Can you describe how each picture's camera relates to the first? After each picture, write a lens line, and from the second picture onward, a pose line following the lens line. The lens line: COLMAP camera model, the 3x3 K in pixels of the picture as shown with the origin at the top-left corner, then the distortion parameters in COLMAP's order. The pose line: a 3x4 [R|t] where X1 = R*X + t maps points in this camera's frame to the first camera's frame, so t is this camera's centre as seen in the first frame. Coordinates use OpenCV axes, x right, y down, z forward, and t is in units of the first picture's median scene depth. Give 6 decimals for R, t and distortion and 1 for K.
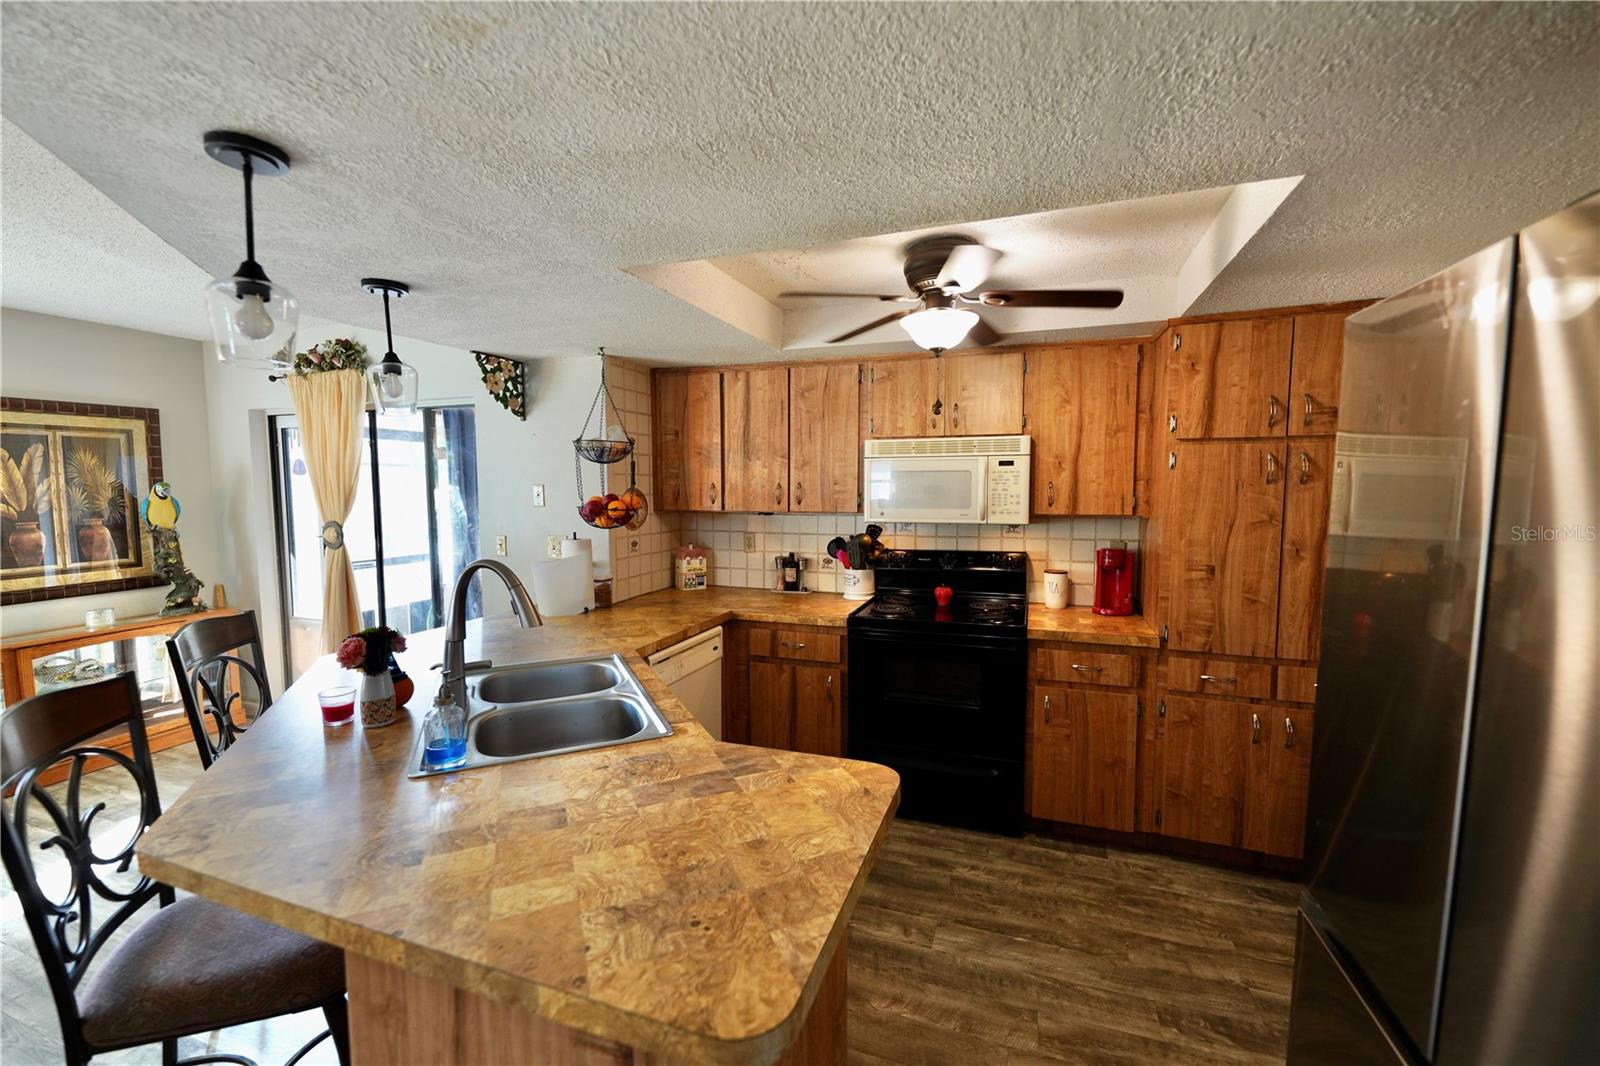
lens RADIAL K [[640.6, 0, 795.2], [0, 640.6, 533.0], [0, 0, 1]] dist [0.000164, 0.000060]
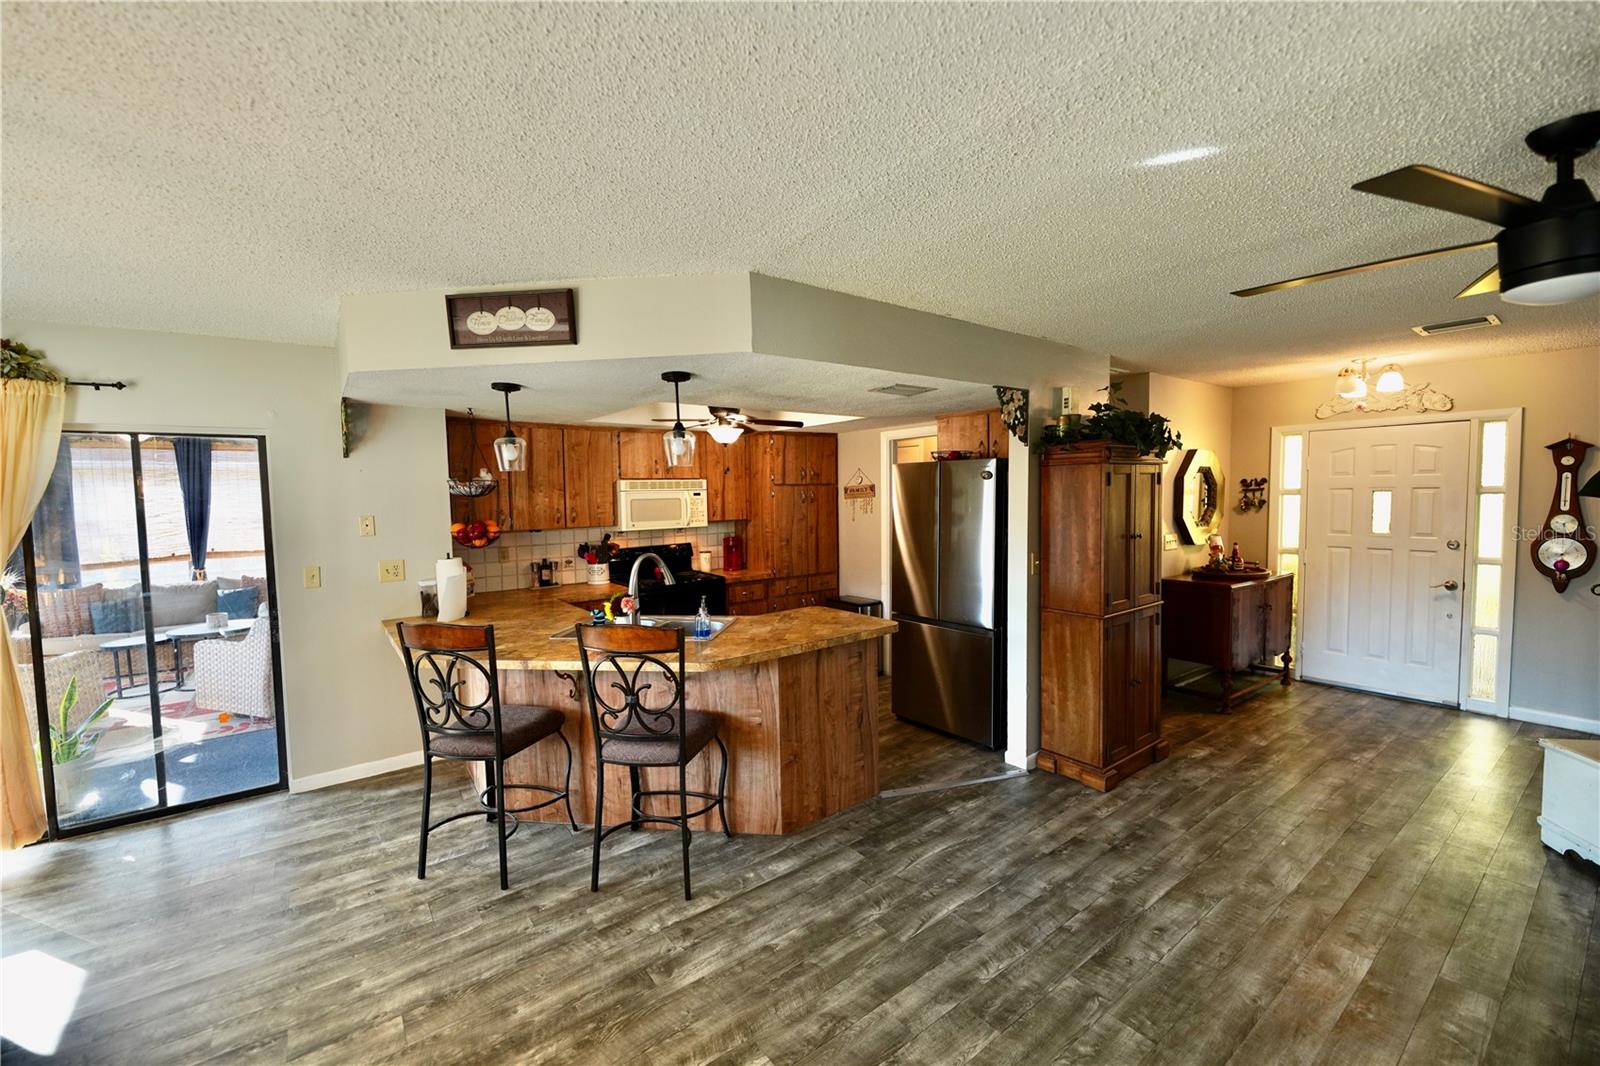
lens RADIAL K [[640.6, 0, 802.5], [0, 640.6, 532.2], [0, 0, 1]] dist [0.000164, 0.000060]
pose [[0.546558, -0.058987, 0.835341, -0.903467], [0.077450, 0.996801, 0.019714, -0.010444], [-0.833832, 0.053923, 0.549379, -0.229660]]
